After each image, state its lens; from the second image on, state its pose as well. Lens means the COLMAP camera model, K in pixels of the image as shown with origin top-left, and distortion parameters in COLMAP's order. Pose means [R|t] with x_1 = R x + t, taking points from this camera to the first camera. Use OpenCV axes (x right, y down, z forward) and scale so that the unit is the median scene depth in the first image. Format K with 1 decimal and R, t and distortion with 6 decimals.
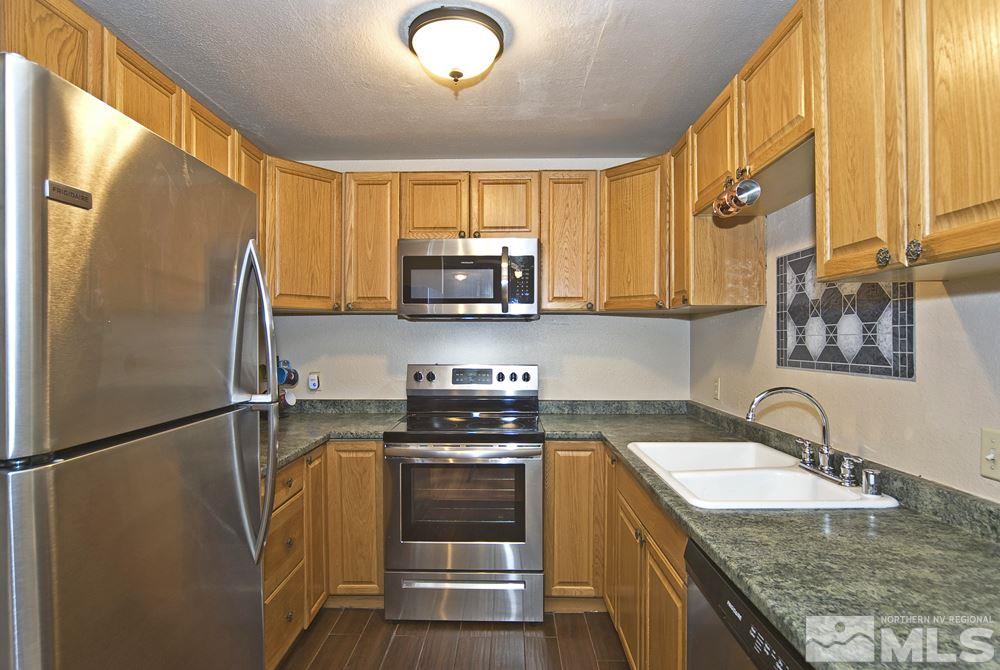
lens RADIAL K [[531.3, 0, 500.0], [0, 531.3, 335.0], [0, 0, 1]] dist [-0.018118, 0.001593]
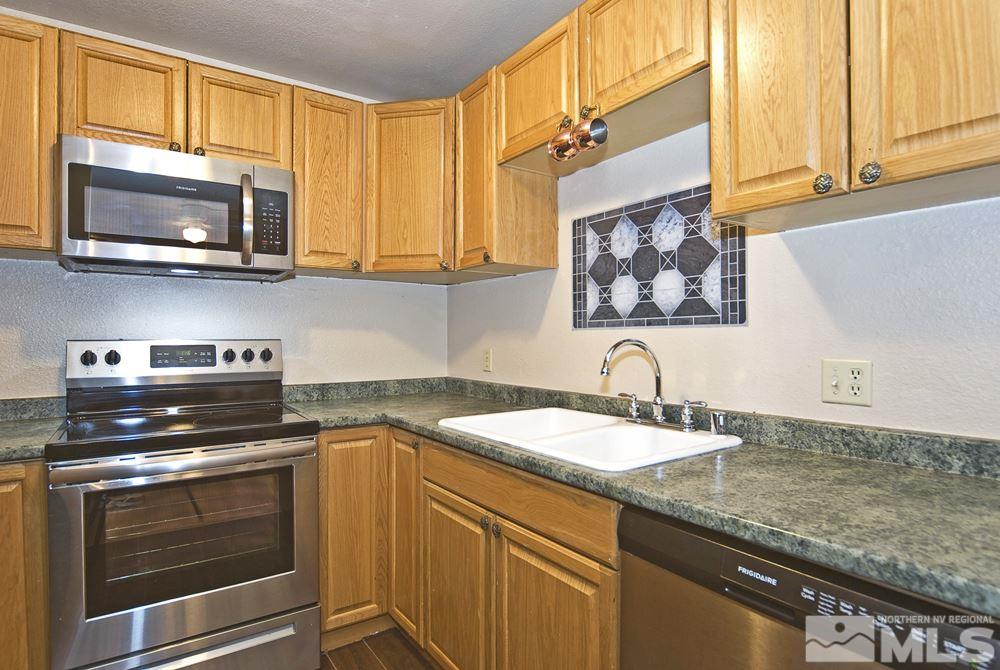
lens RADIAL K [[531.3, 0, 500.0], [0, 531.3, 335.0], [0, 0, 1]] dist [-0.018118, 0.001593]
pose [[0.811044, -0.001961, 0.584982, -0.179143], [-0.000454, 0.999992, 0.003981, 0.069125], [-0.584985, -0.003494, 0.811036, 0.276929]]
